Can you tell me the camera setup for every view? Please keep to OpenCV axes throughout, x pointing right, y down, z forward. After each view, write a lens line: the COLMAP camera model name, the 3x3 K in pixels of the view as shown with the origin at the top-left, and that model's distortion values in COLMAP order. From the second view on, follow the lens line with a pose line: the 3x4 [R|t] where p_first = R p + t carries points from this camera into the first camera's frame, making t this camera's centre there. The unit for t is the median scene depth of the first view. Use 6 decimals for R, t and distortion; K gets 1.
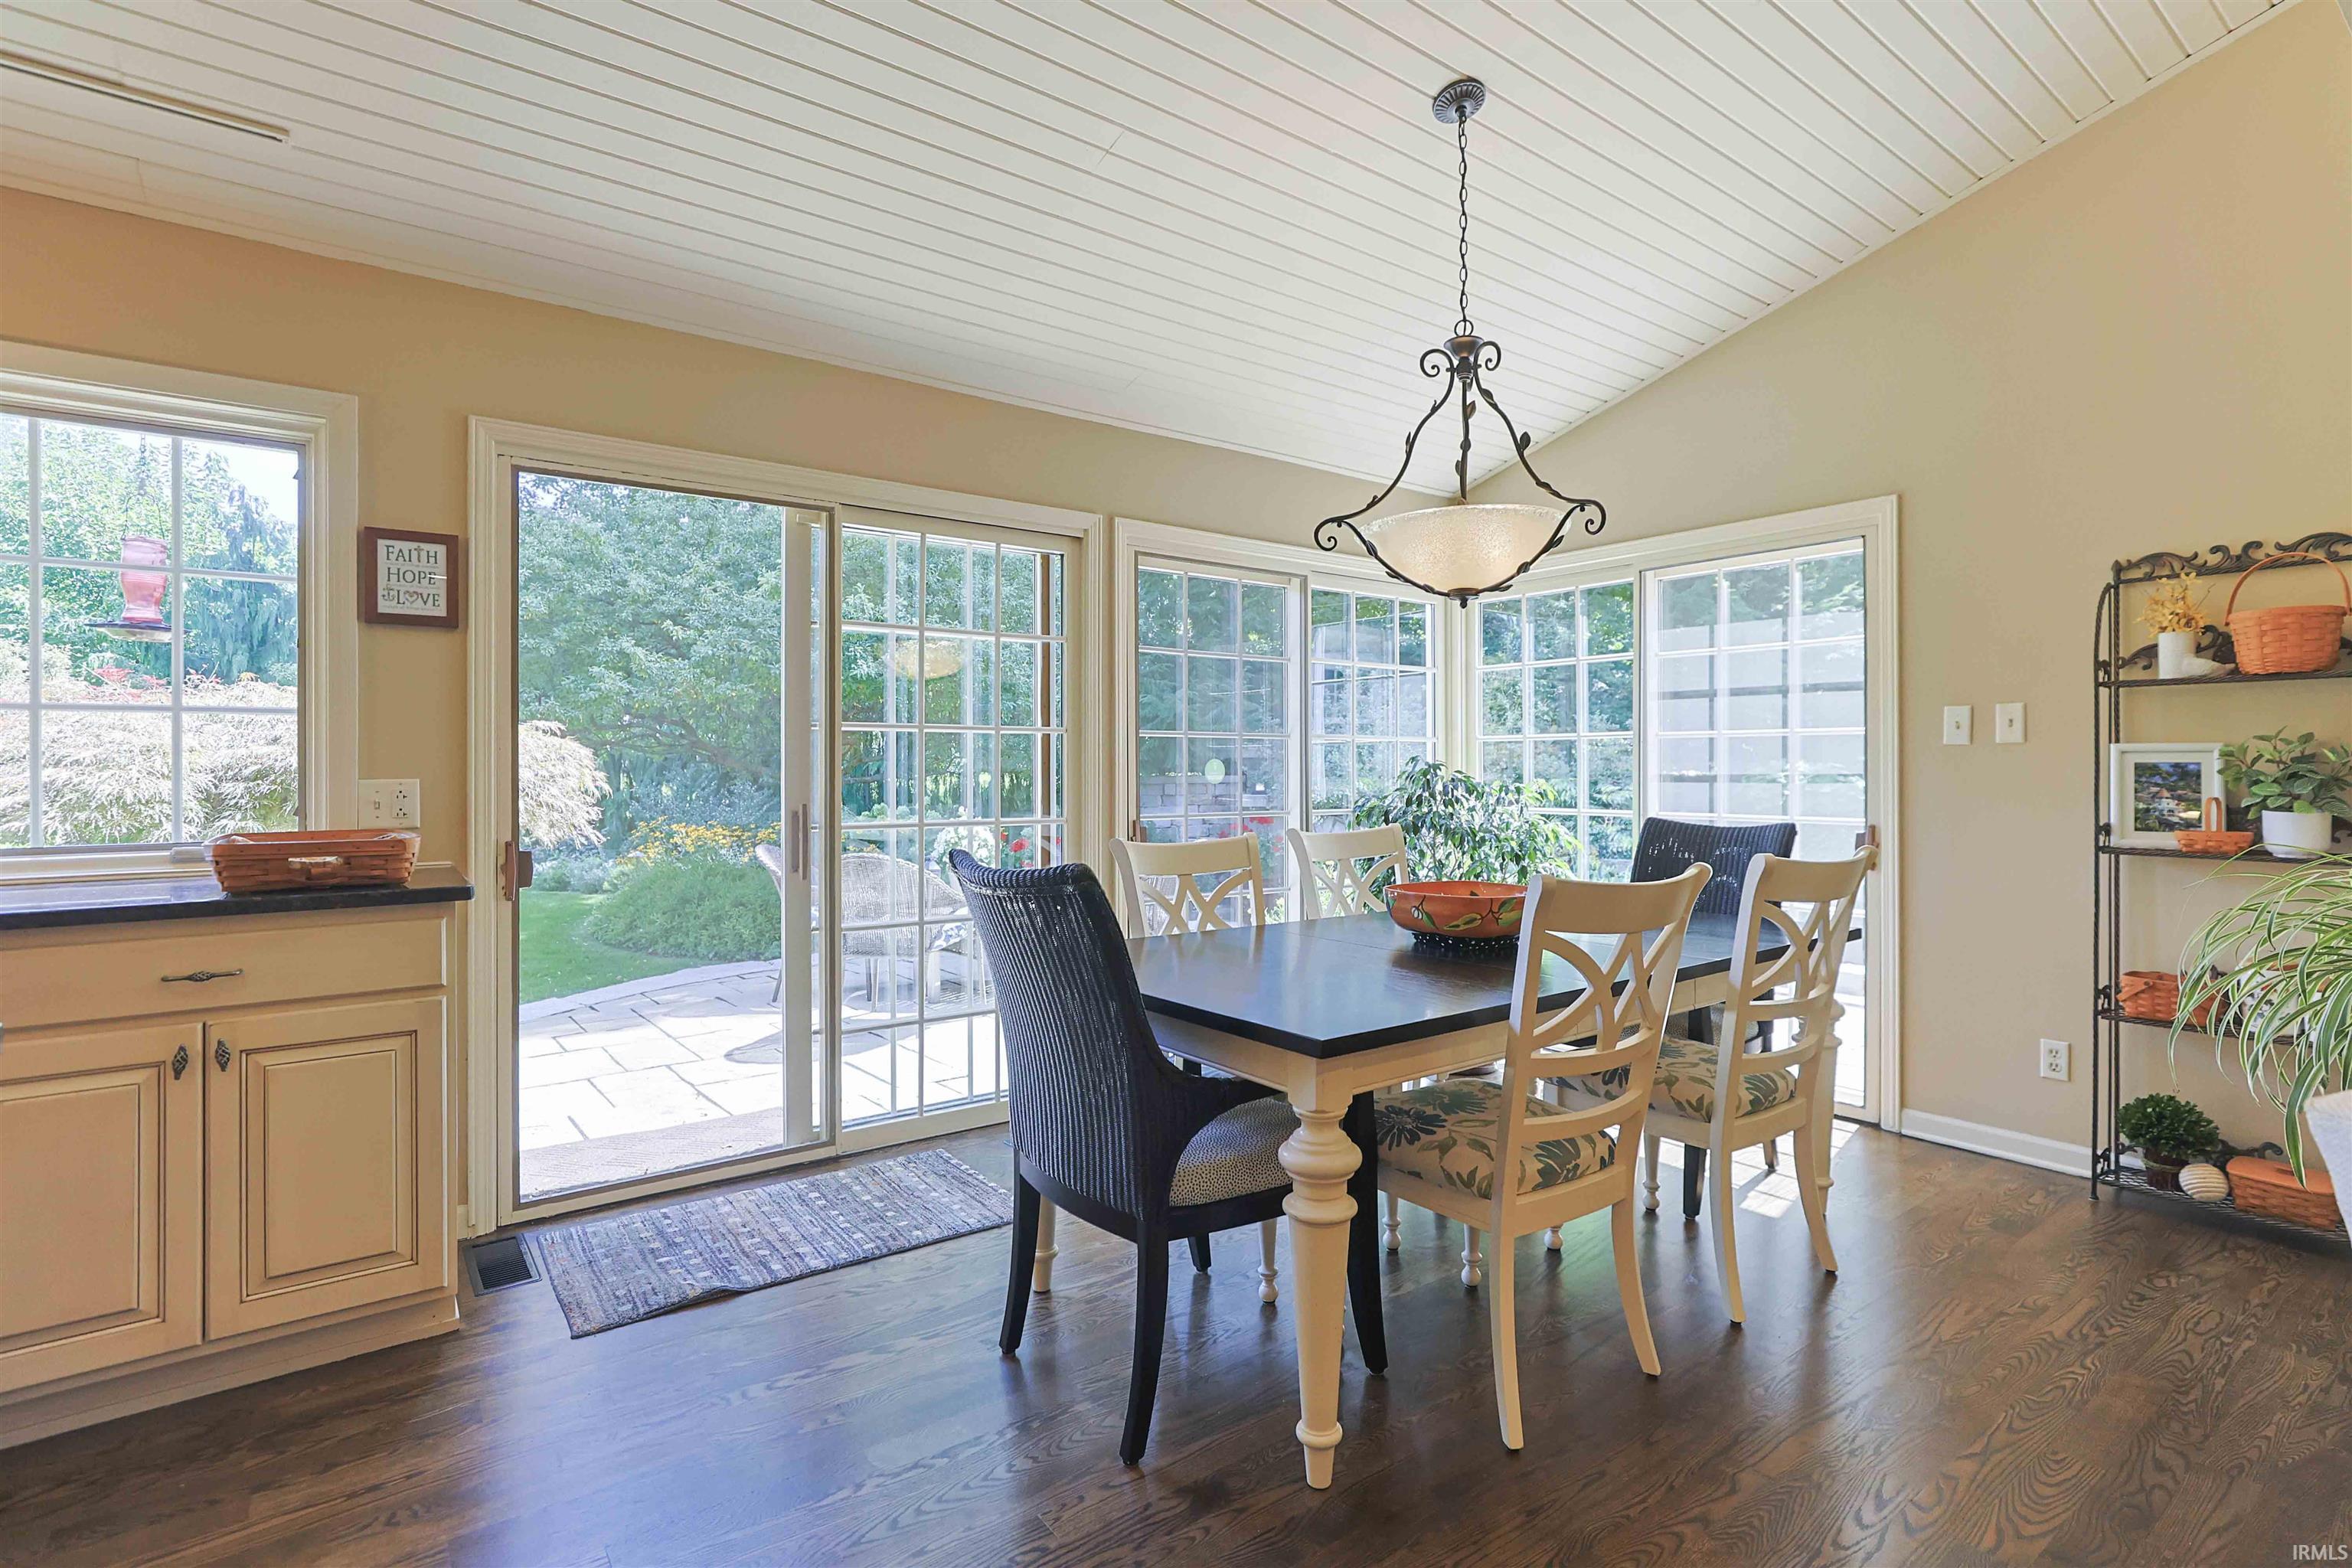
lens RADIAL K [[1126.7, 0, 1184.5], [0, 1126.7, 768.6], [0, 0, 1]] dist [-0.016452, 0.001579]
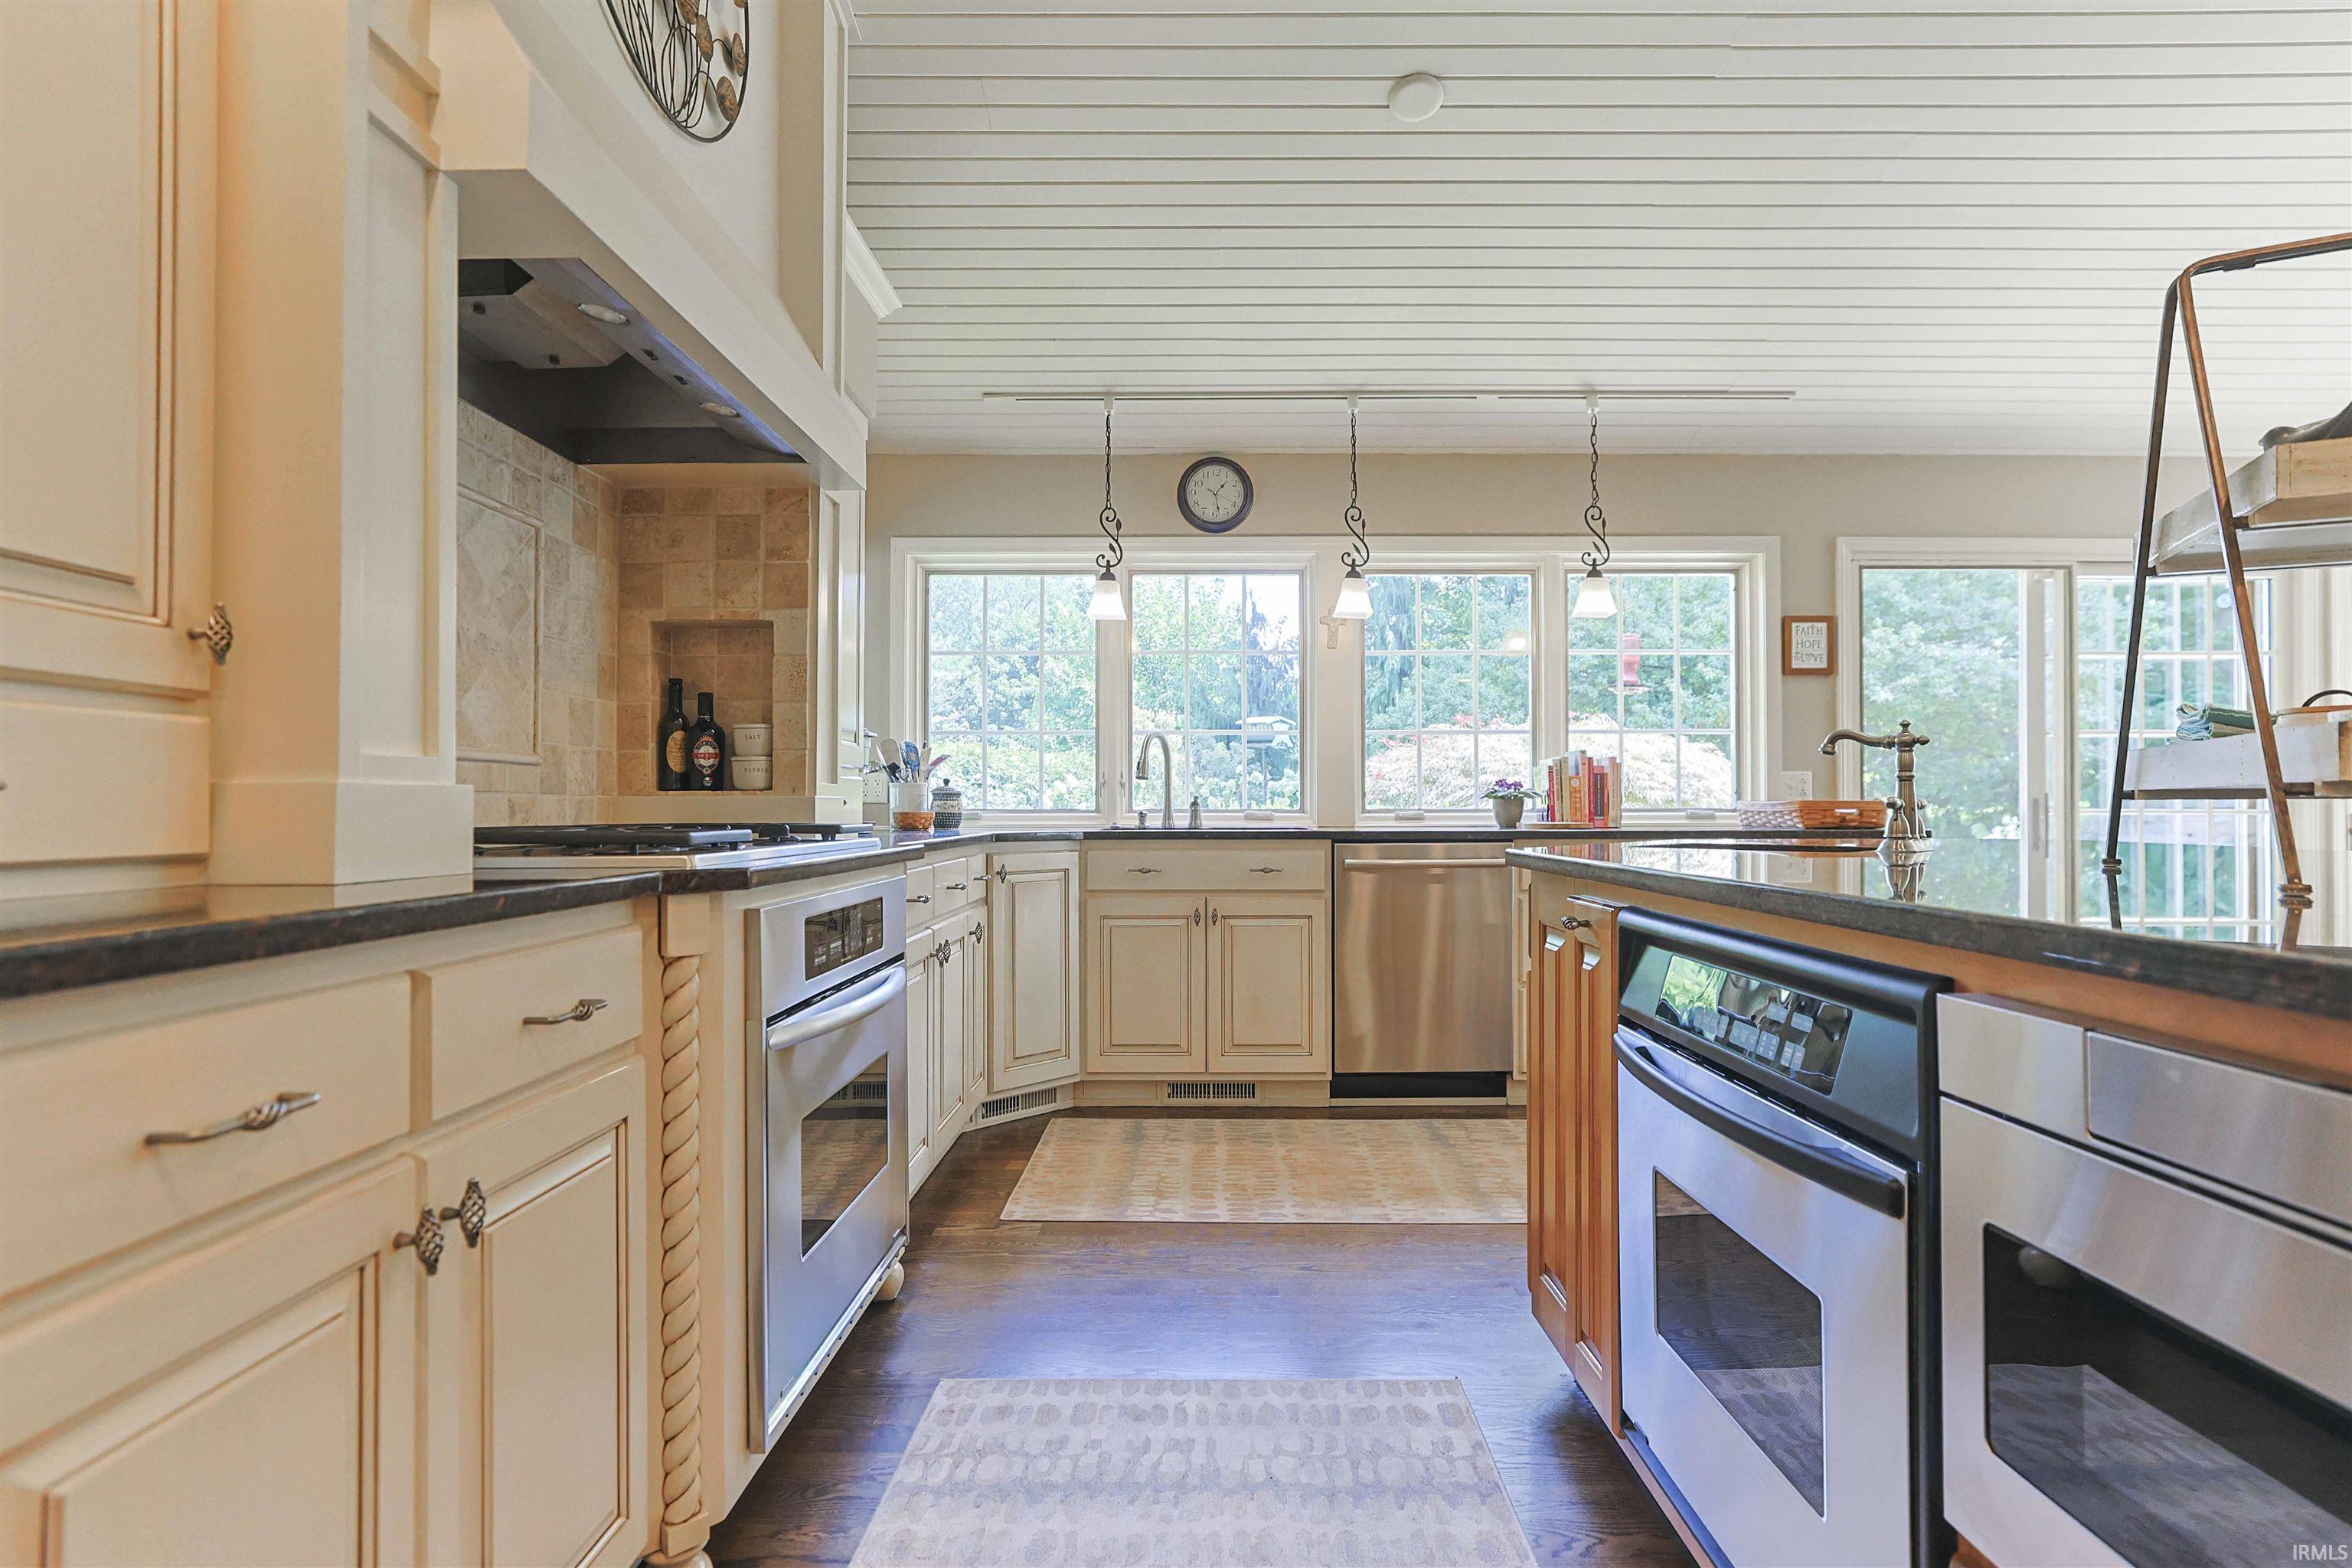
lens RADIAL K [[1126.7, 0, 1221.3], [0, 1126.7, 796.5], [0, 0, 1]] dist [-0.016452, 0.001579]
pose [[0.796448, -0.001466, -0.604705, -0.392264], [-0.001505, 0.999989, -0.004407, 0.053366], [0.604705, 0.004420, 0.796437, -0.776468]]
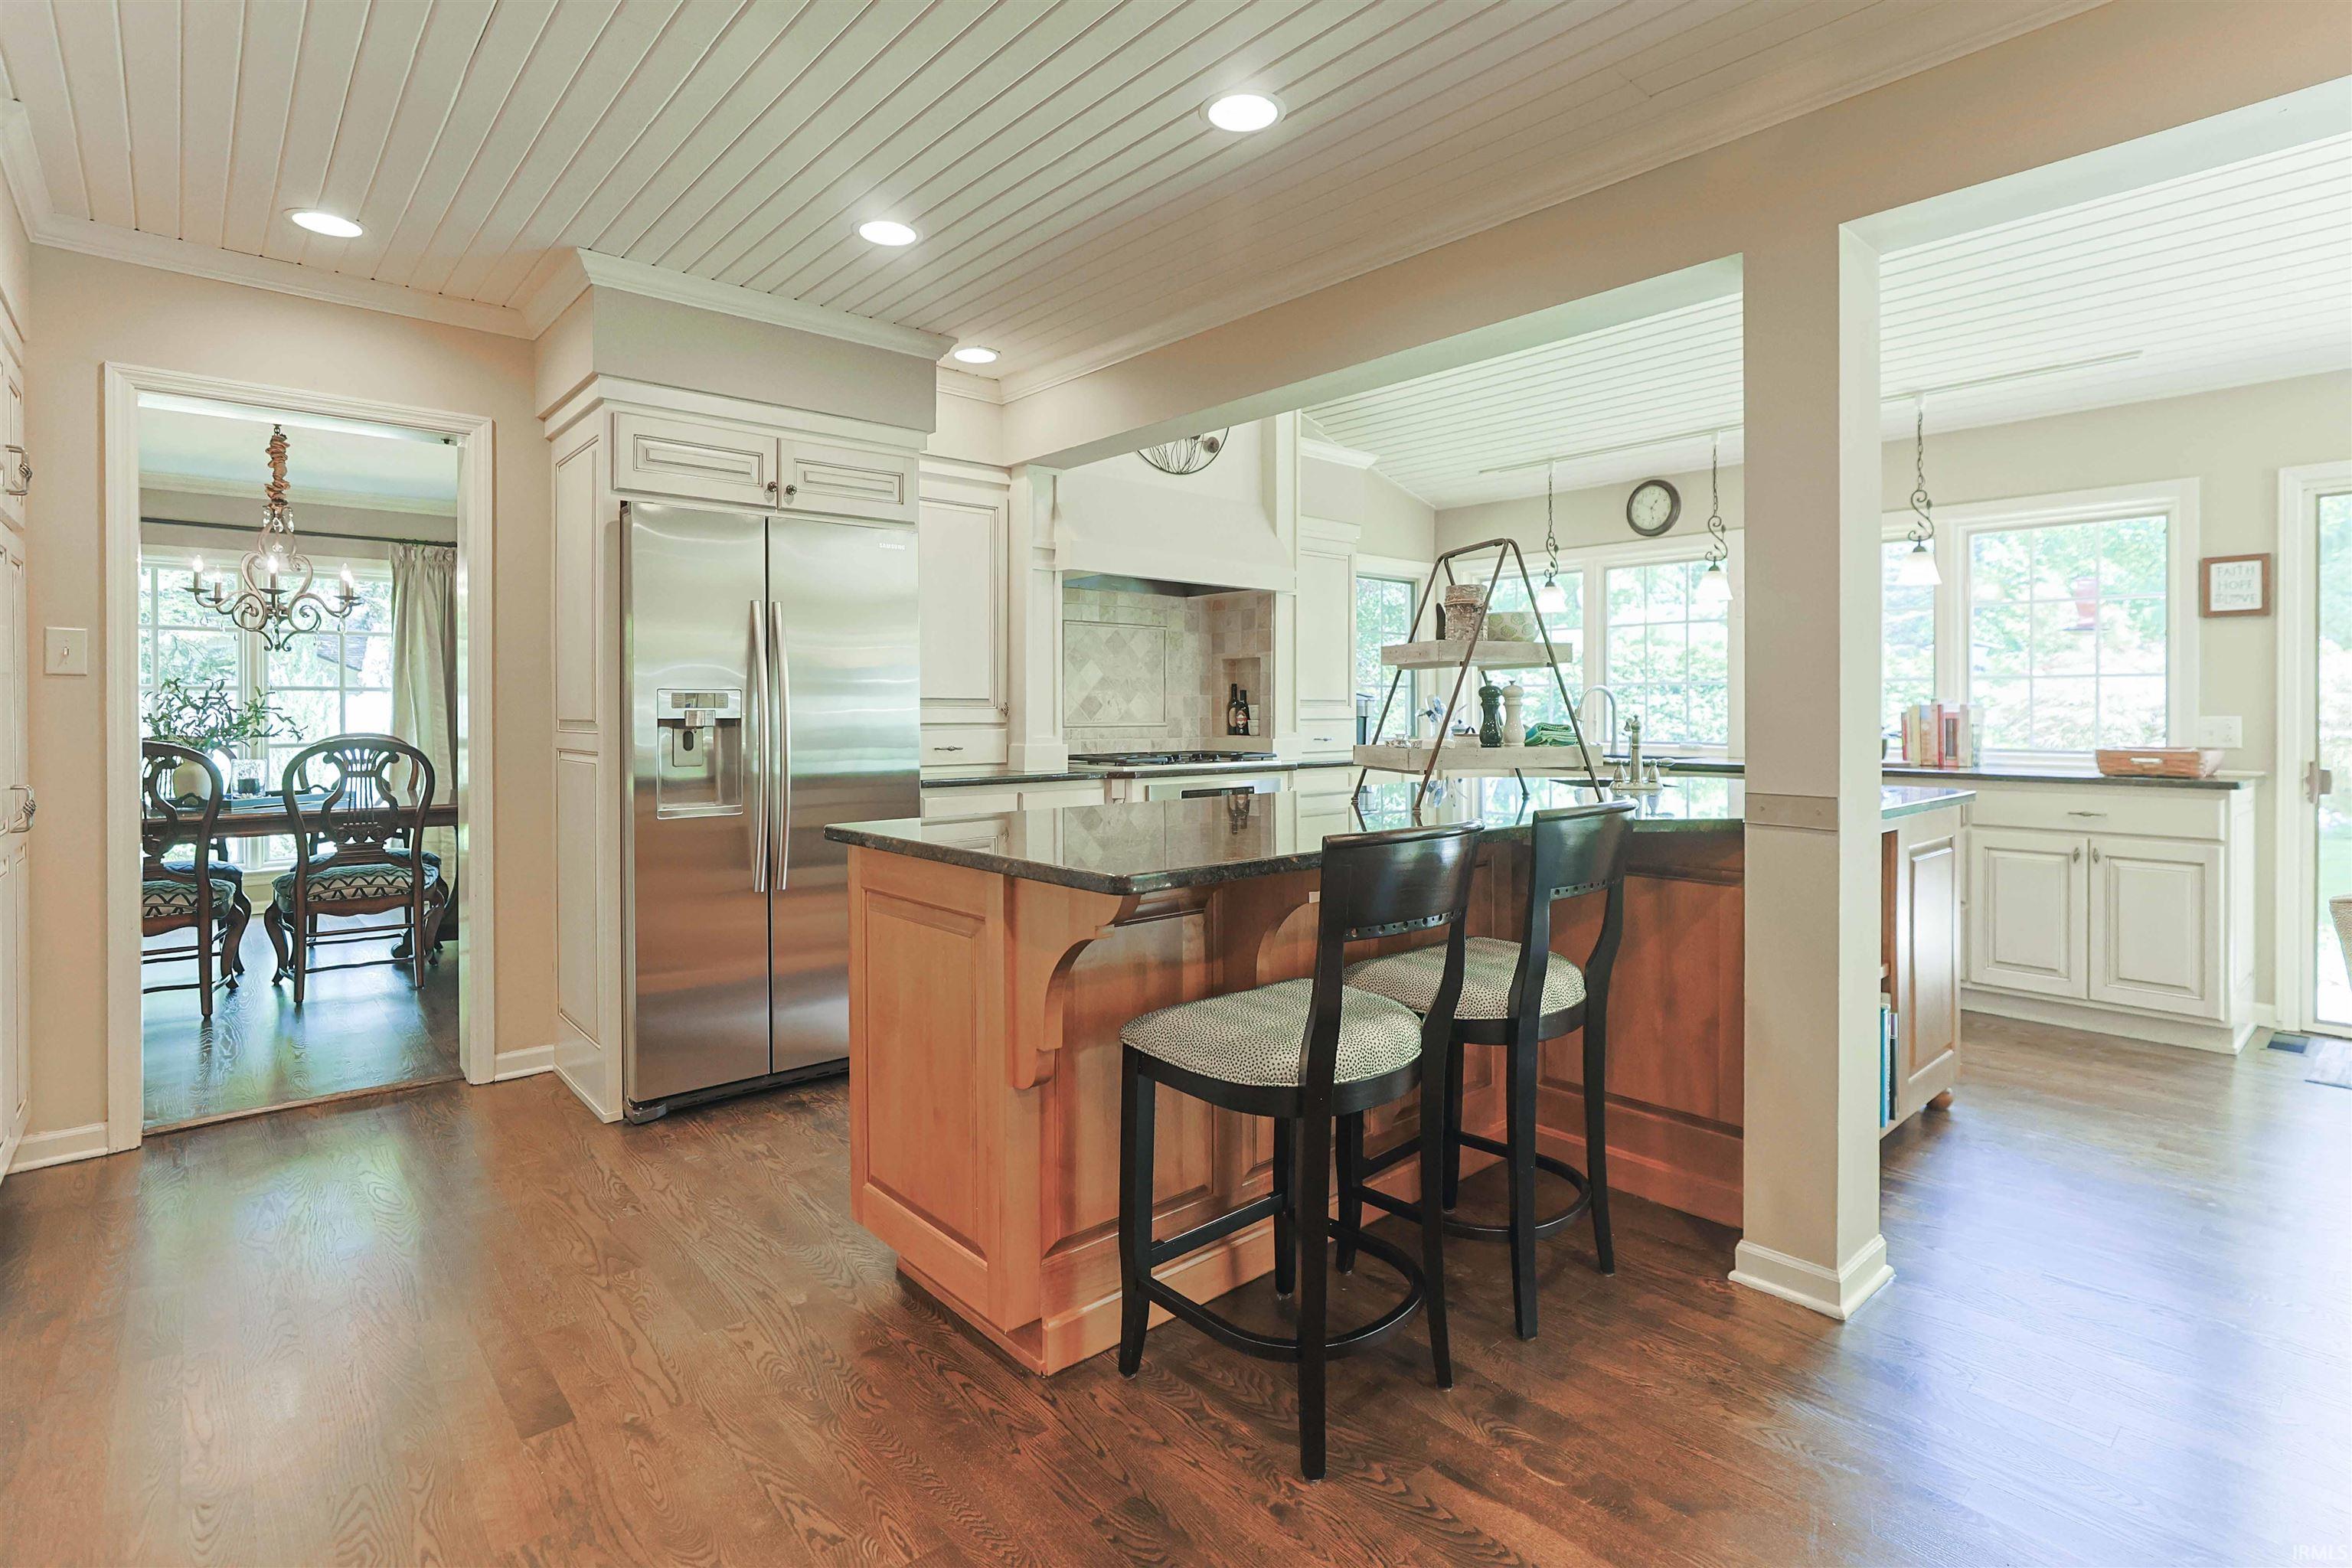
lens RADIAL K [[1126.7, 0, 1206.3], [0, 1126.7, 712.3], [0, 0, 1]] dist [-0.016452, 0.001579]
pose [[0.091819, 0.005425, -0.995761, 0.703898], [0.000889, 0.999984, 0.005530, -0.006114], [0.995775, -0.001393, 0.091813, -0.551885]]
